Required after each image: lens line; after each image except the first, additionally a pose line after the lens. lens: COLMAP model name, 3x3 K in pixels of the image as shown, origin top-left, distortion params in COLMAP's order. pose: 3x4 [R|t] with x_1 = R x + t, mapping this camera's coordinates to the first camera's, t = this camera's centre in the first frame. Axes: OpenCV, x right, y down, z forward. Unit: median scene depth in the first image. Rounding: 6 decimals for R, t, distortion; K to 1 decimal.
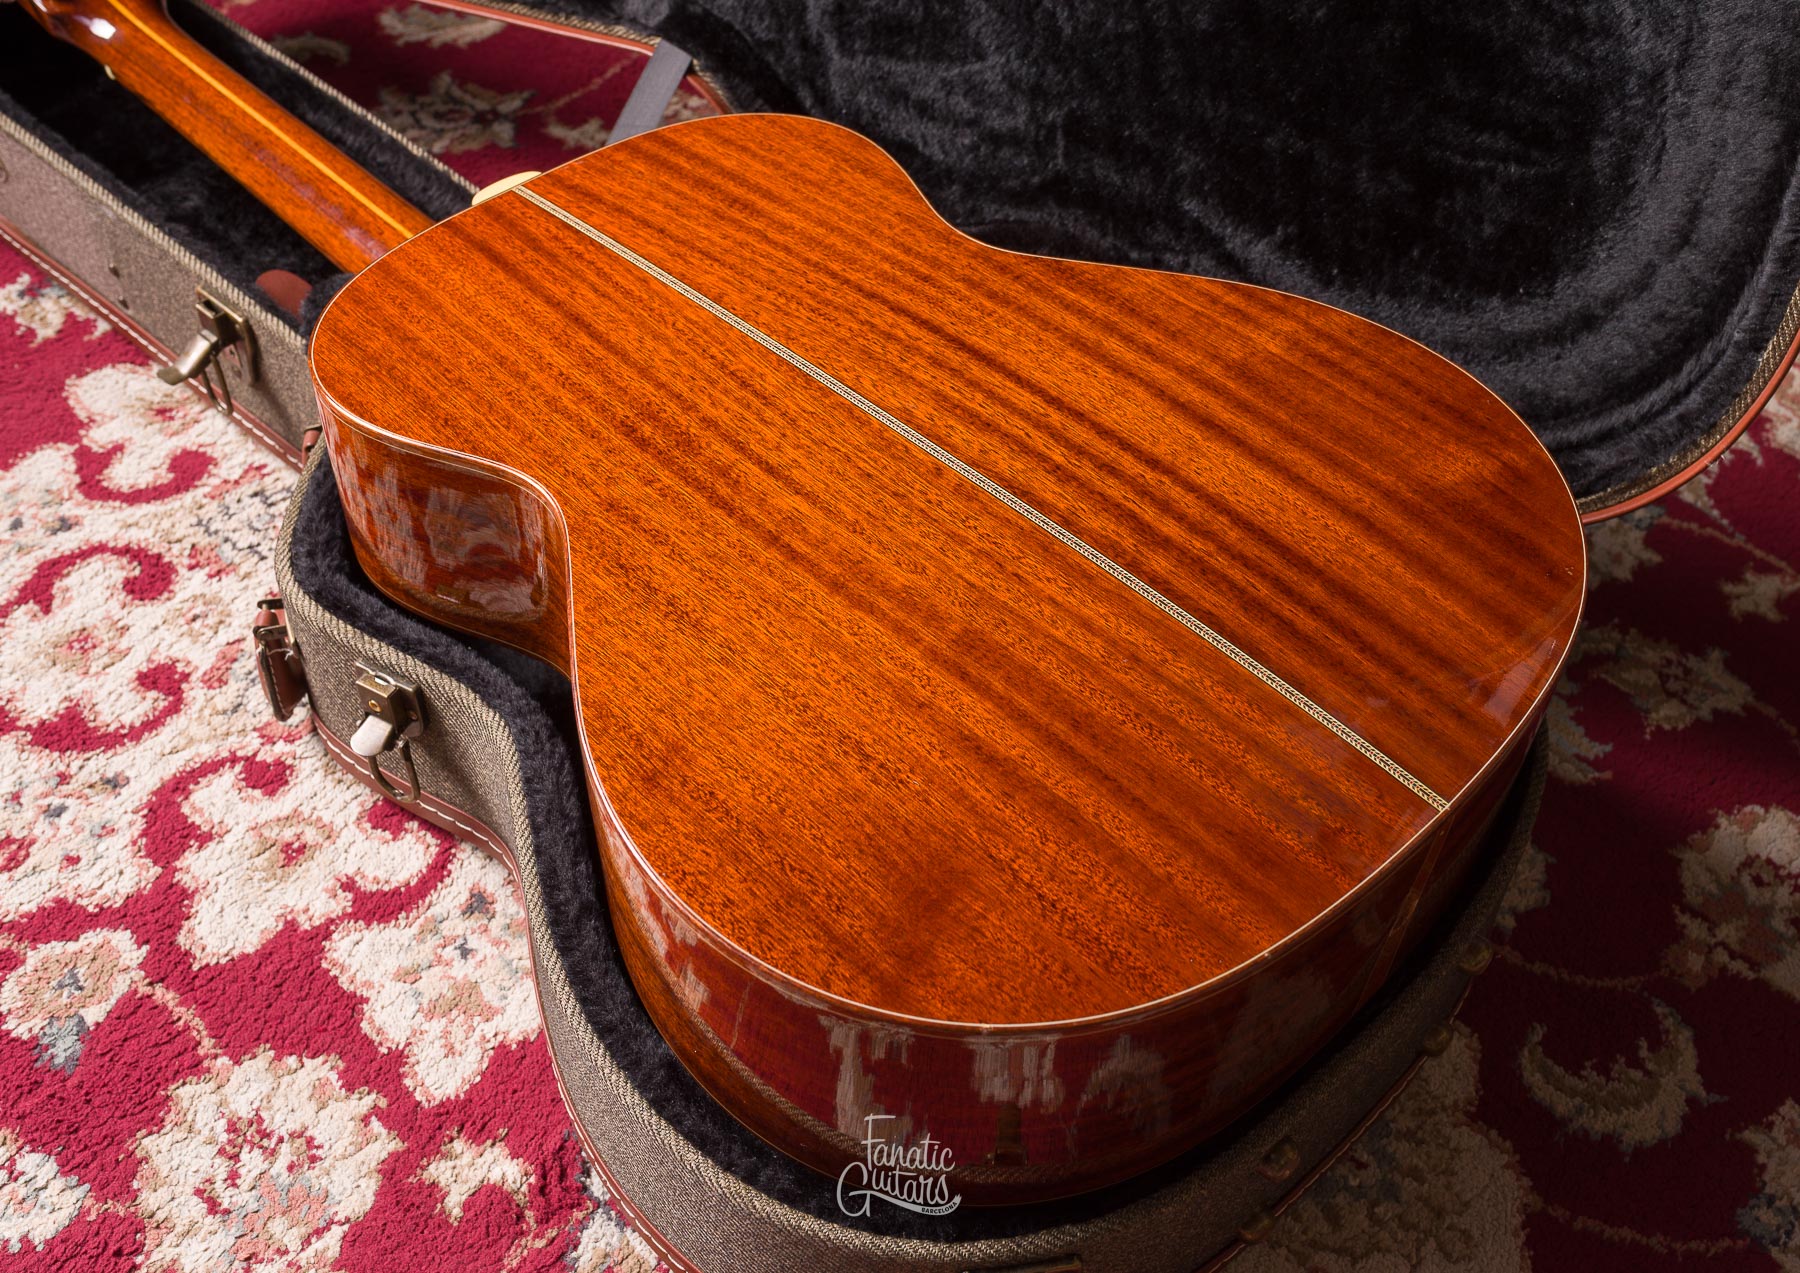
lens RADIAL K [[1942.0, 0, 991.3], [0, 1942.0, 621.9], [0, 0, 1]] dist [0.008272, 0.000000]
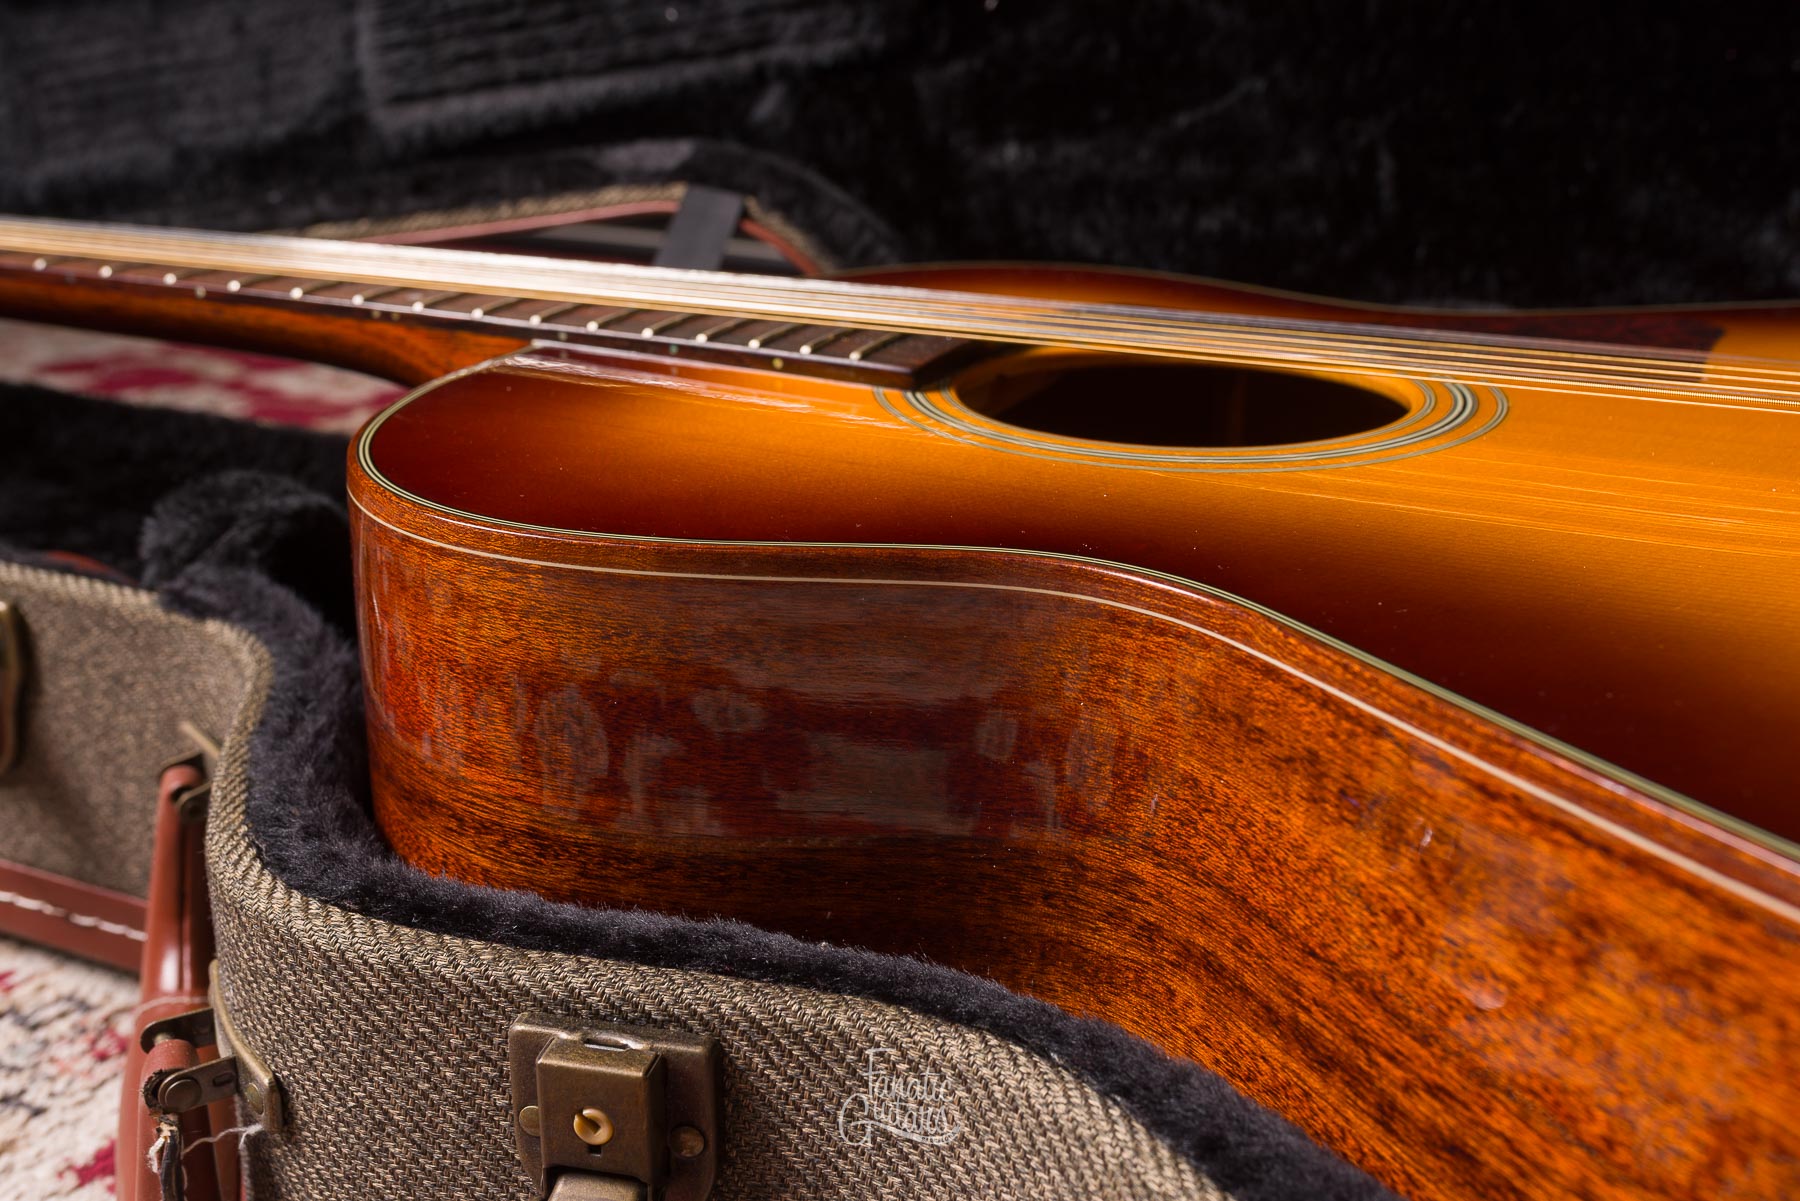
lens RADIAL K [[1801.5, 0, 917.3], [0, 1801.5, 599.2], [0, 0, 1]] dist [0.007966, 0.000000]
pose [[0.957691, -0.129886, 0.256822, -0.298700], [0.231845, 0.876901, -0.421061, 0.099391], [-0.170517, 0.462790, 0.869914, 0.593824]]
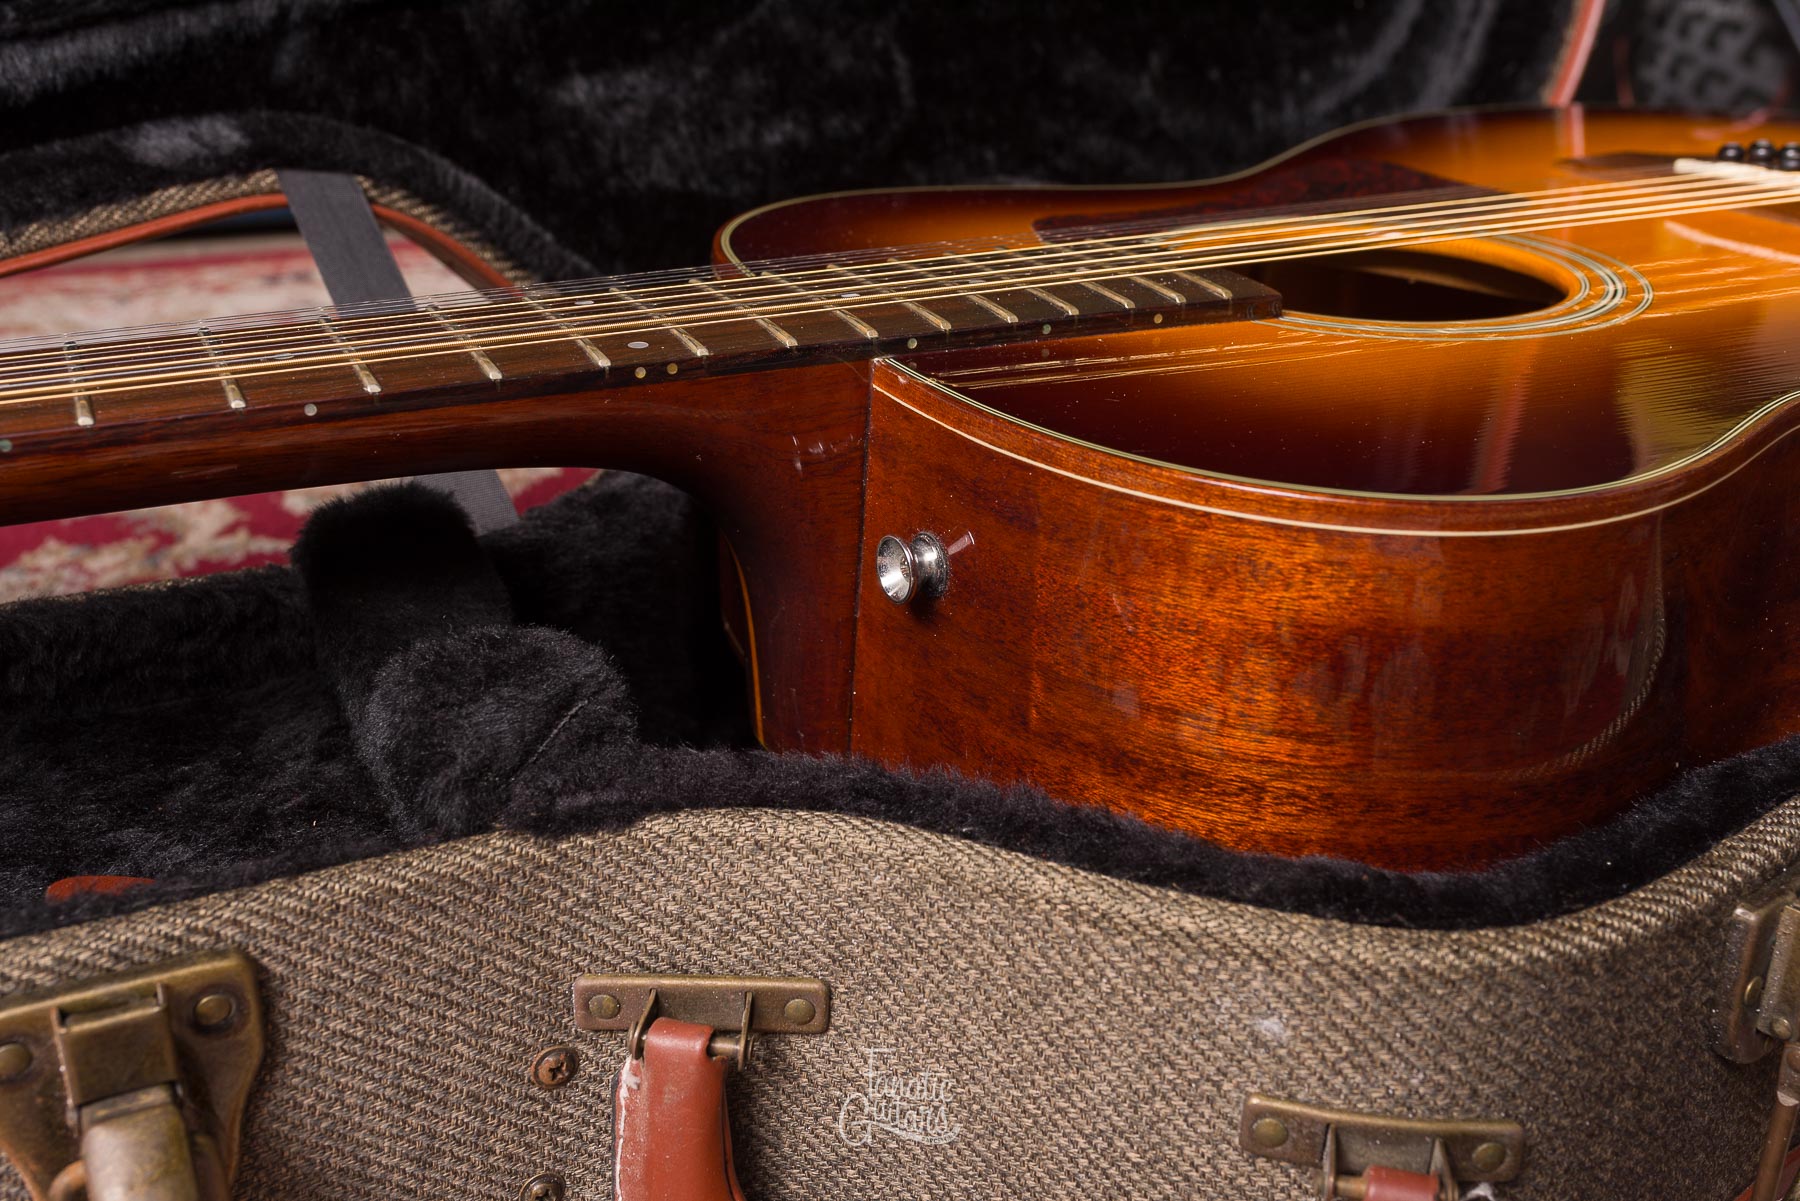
lens RADIAL K [[1801.5, 0, 904.1], [0, 1801.5, 597.6], [0, 0, 1]] dist [0.007966, 0.000000]
pose [[0.354785, -0.399296, 0.845394, -0.608897], [0.683368, 0.727846, 0.056988, -0.149825], [-0.638072, 0.557496, 0.531095, 0.793396]]
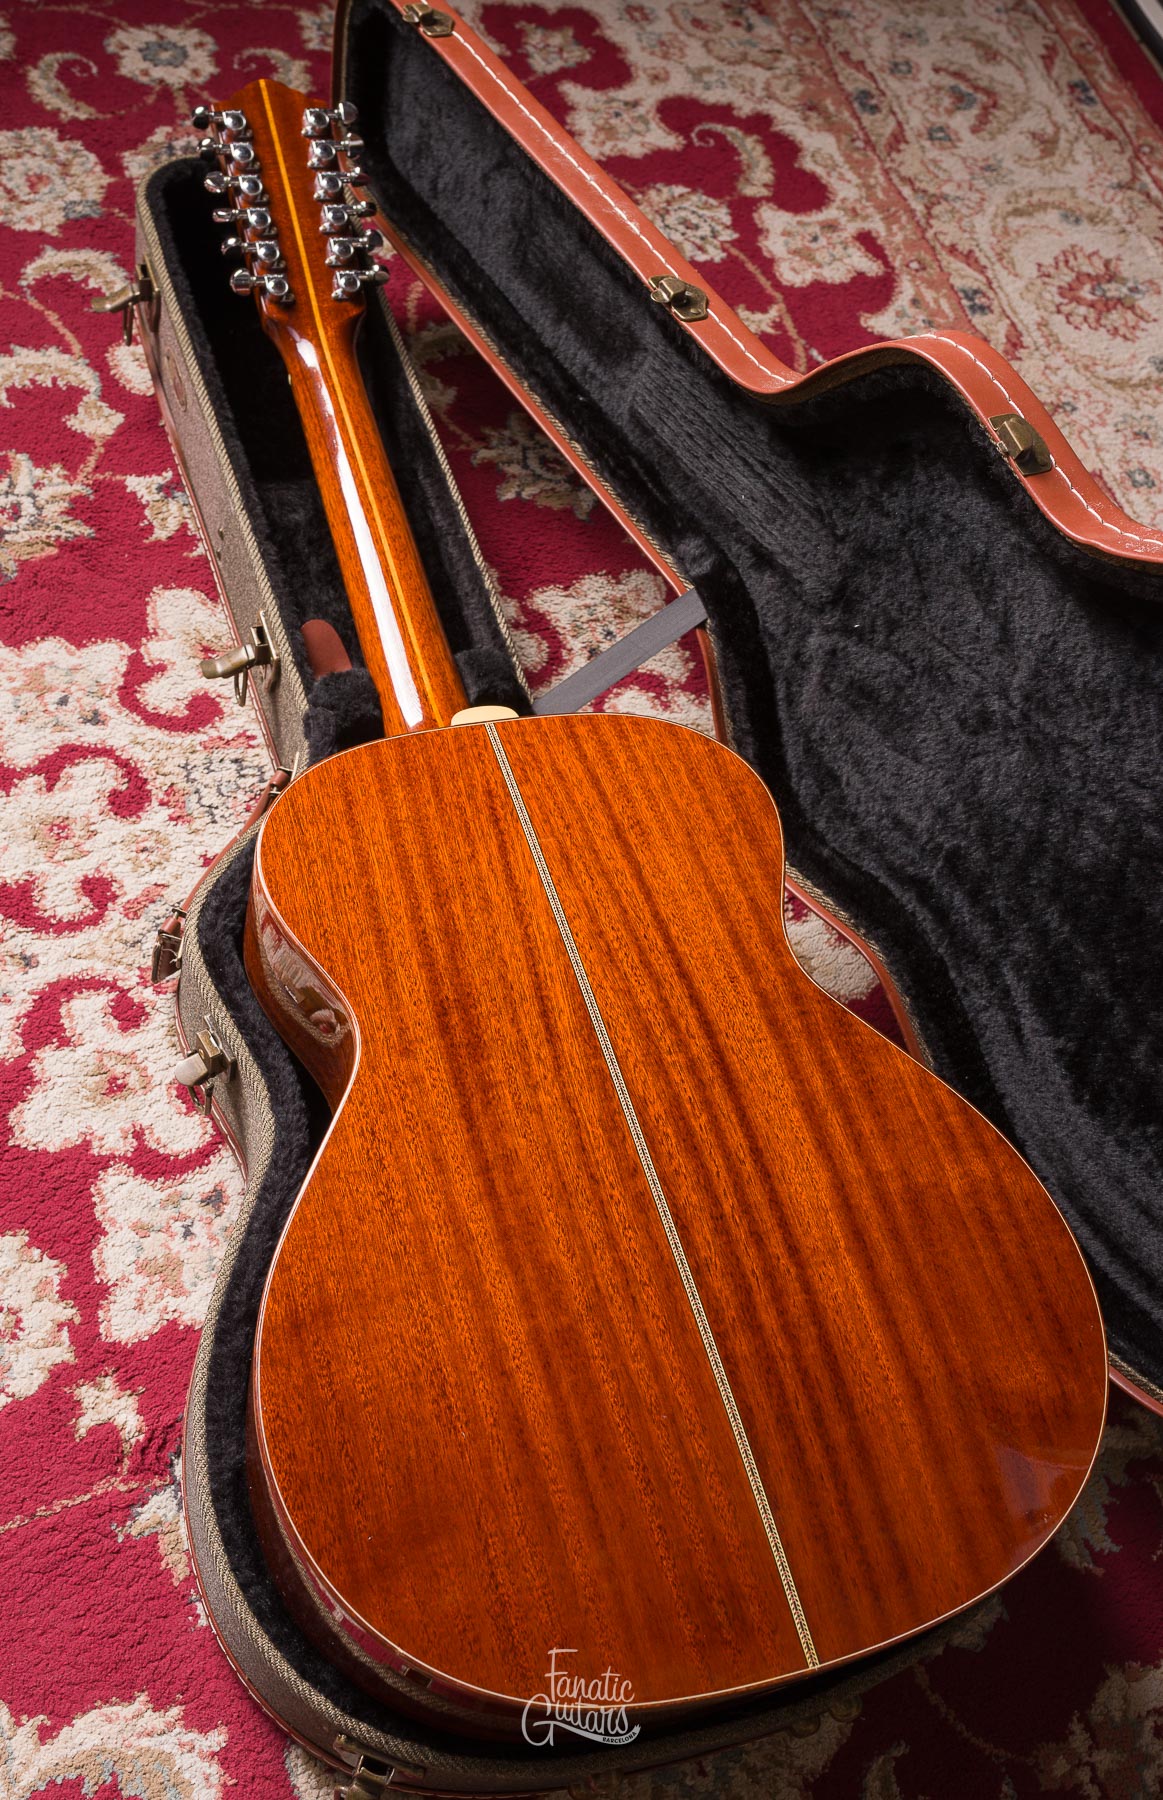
lens RADIAL K [[1925.7, 0, 540.3], [0, 1925.7, 874.1], [0, 0, 1]] dist [0.009905, 0.000000]
pose [[0.860228, 0.480600, -0.170385, 0.031568], [-0.454292, 0.874101, 0.171947, -0.342564], [0.231572, -0.070509, 0.970259, -0.157693]]
